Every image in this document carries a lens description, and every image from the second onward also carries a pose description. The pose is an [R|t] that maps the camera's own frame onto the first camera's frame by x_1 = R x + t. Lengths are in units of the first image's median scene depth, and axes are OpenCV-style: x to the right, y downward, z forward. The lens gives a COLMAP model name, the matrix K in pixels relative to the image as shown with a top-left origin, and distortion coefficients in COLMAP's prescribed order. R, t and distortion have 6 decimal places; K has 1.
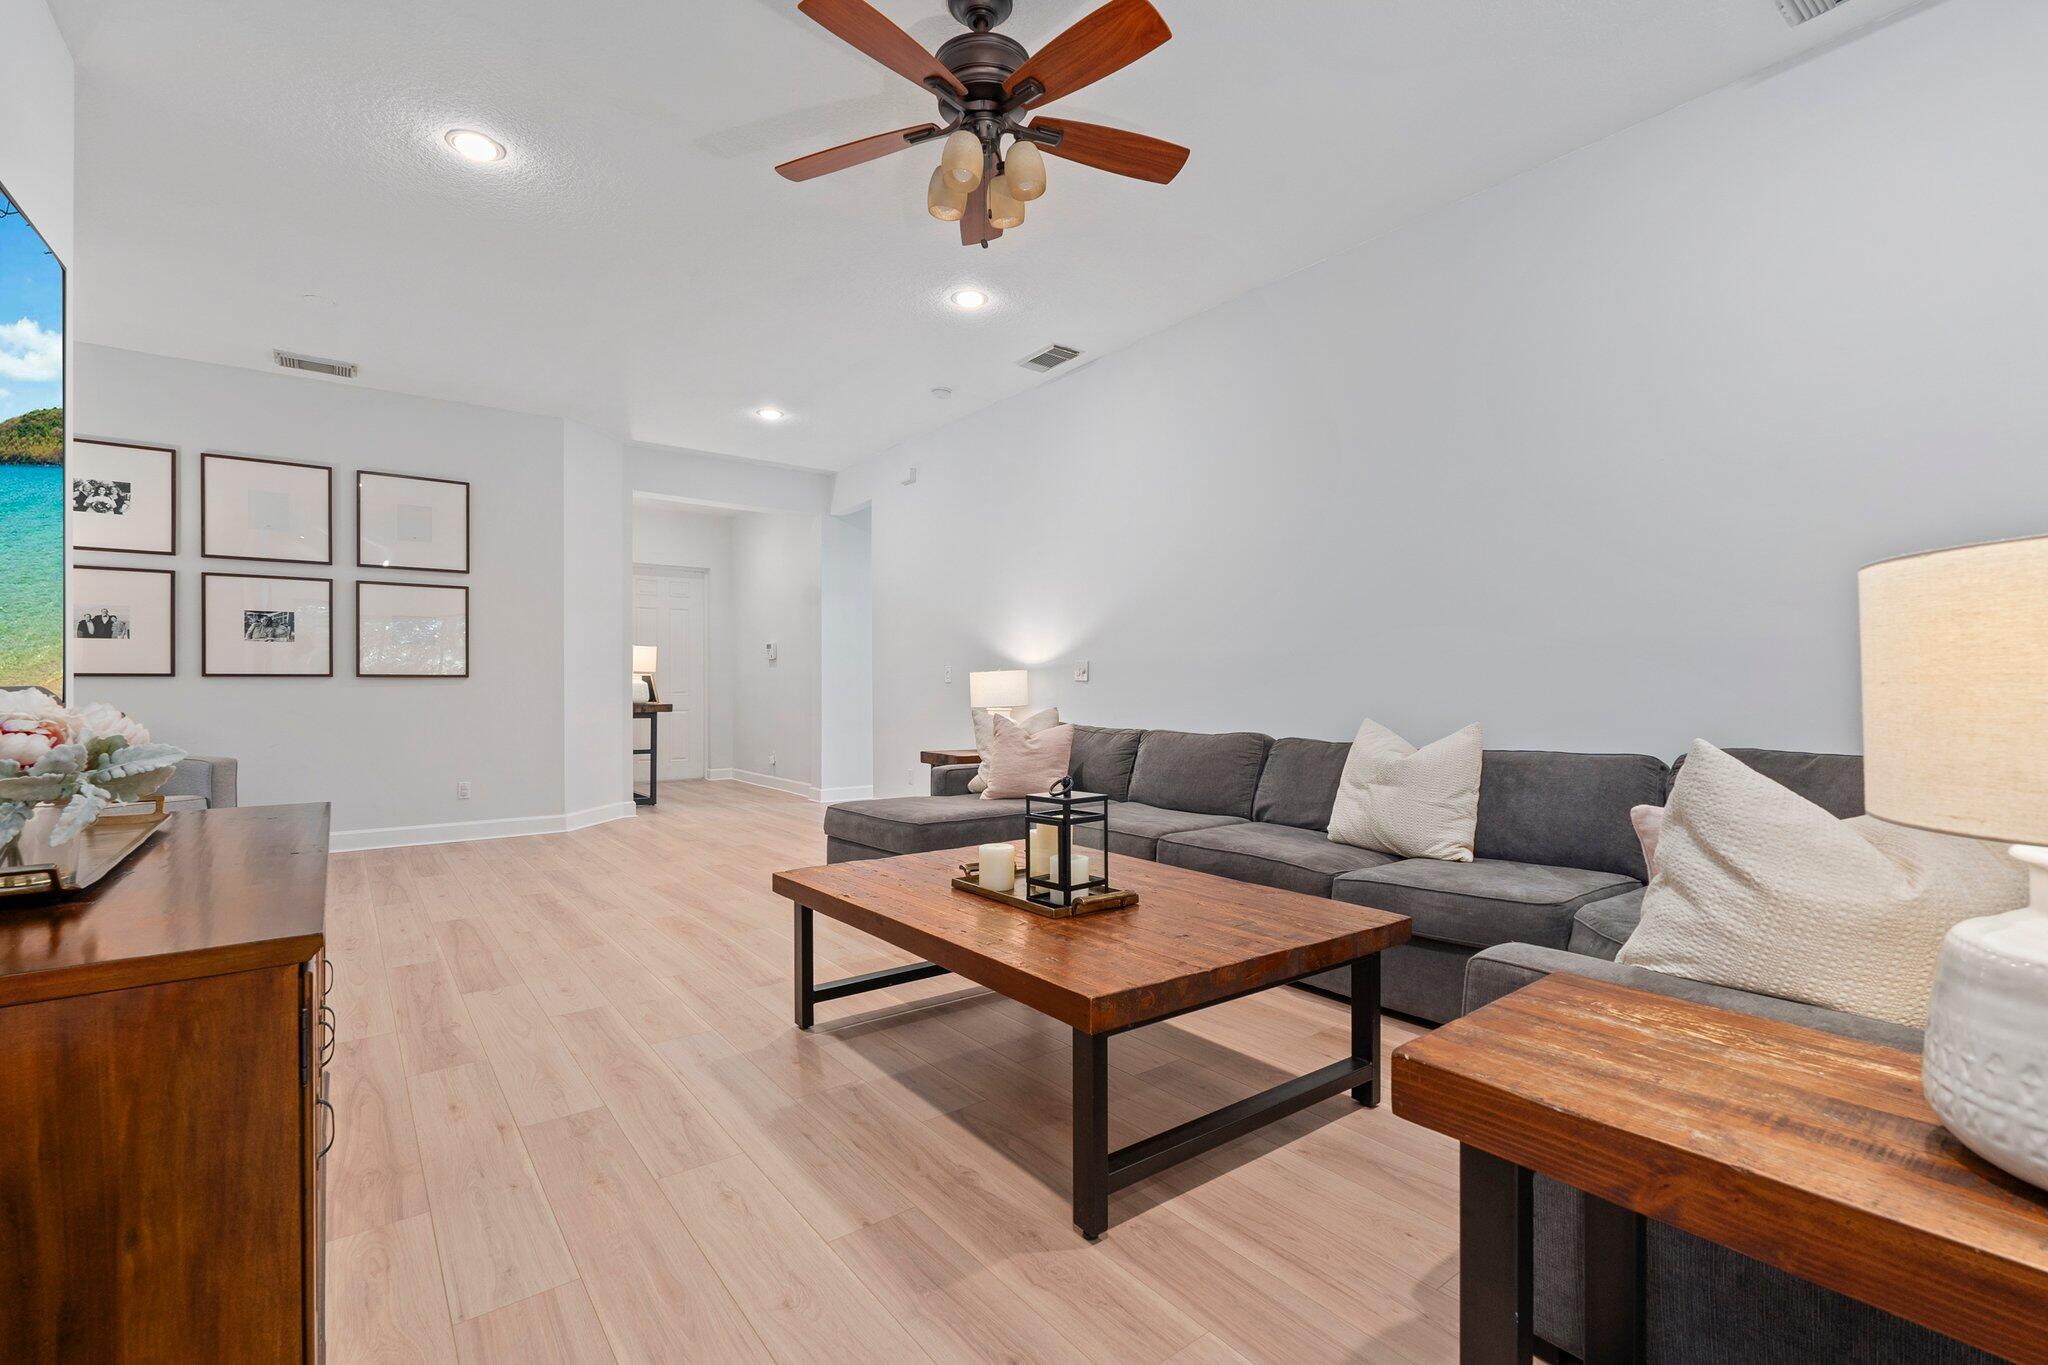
lens RADIAL K [[915.2, 0, 1026.9], [0, 915.2, 684.3], [0, 0, 1]] dist [-0.002579, -0.000303]
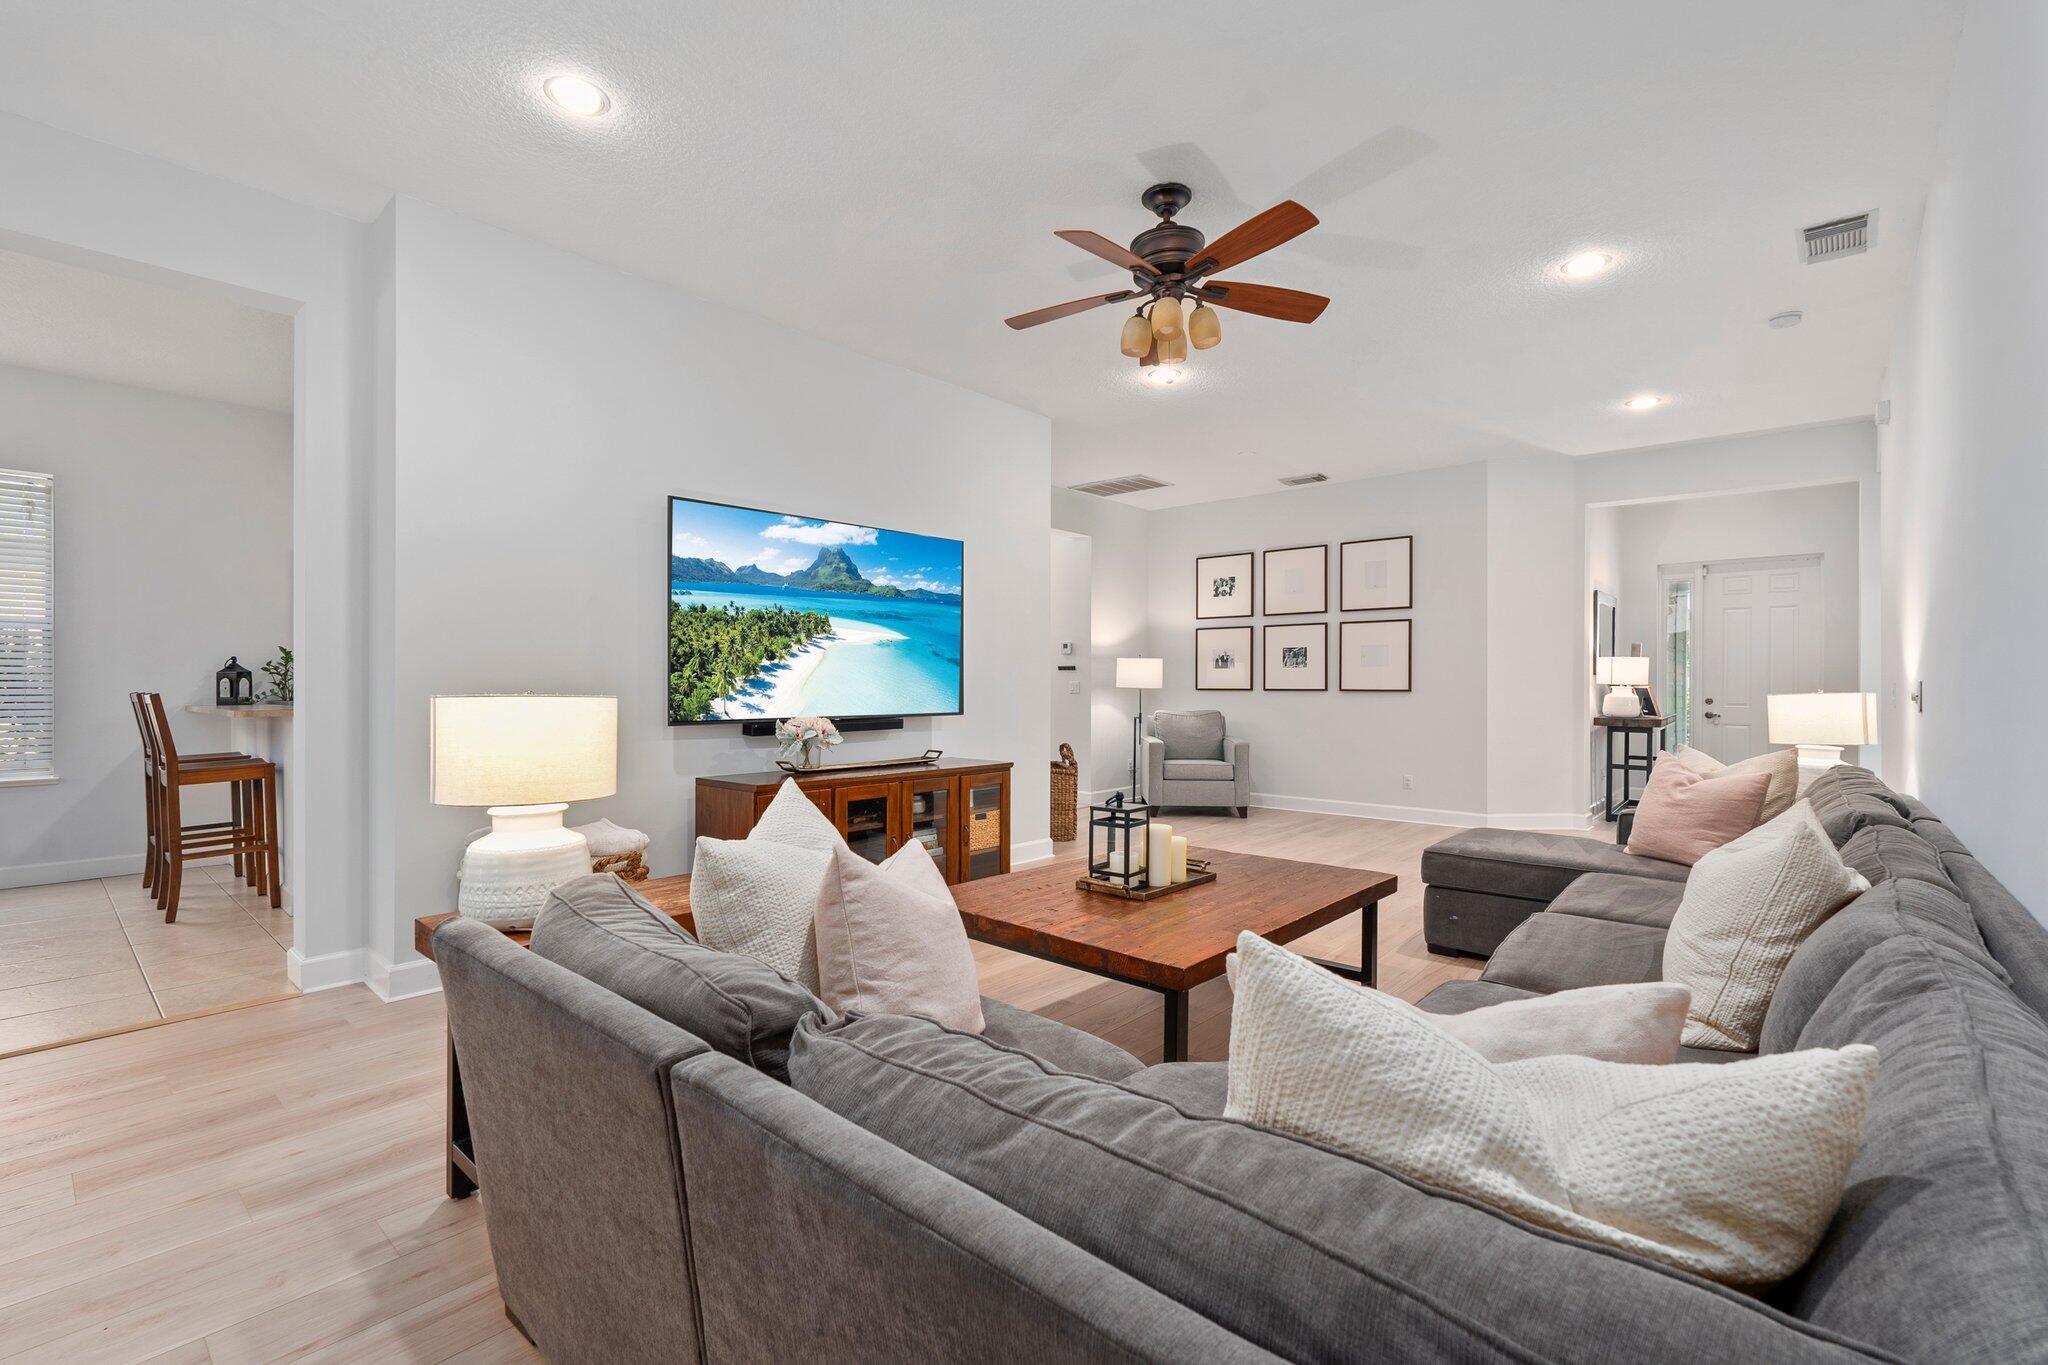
lens RADIAL K [[915.2, 0, 1026.9], [0, 915.2, 684.3], [0, 0, 1]] dist [-0.002579, -0.000303]
pose [[0.197550, 0.006047, -0.980274, 0.575566], [-0.000001, 0.999981, 0.006169, -0.027880], [0.980293, -0.001218, 0.197546, 0.262629]]
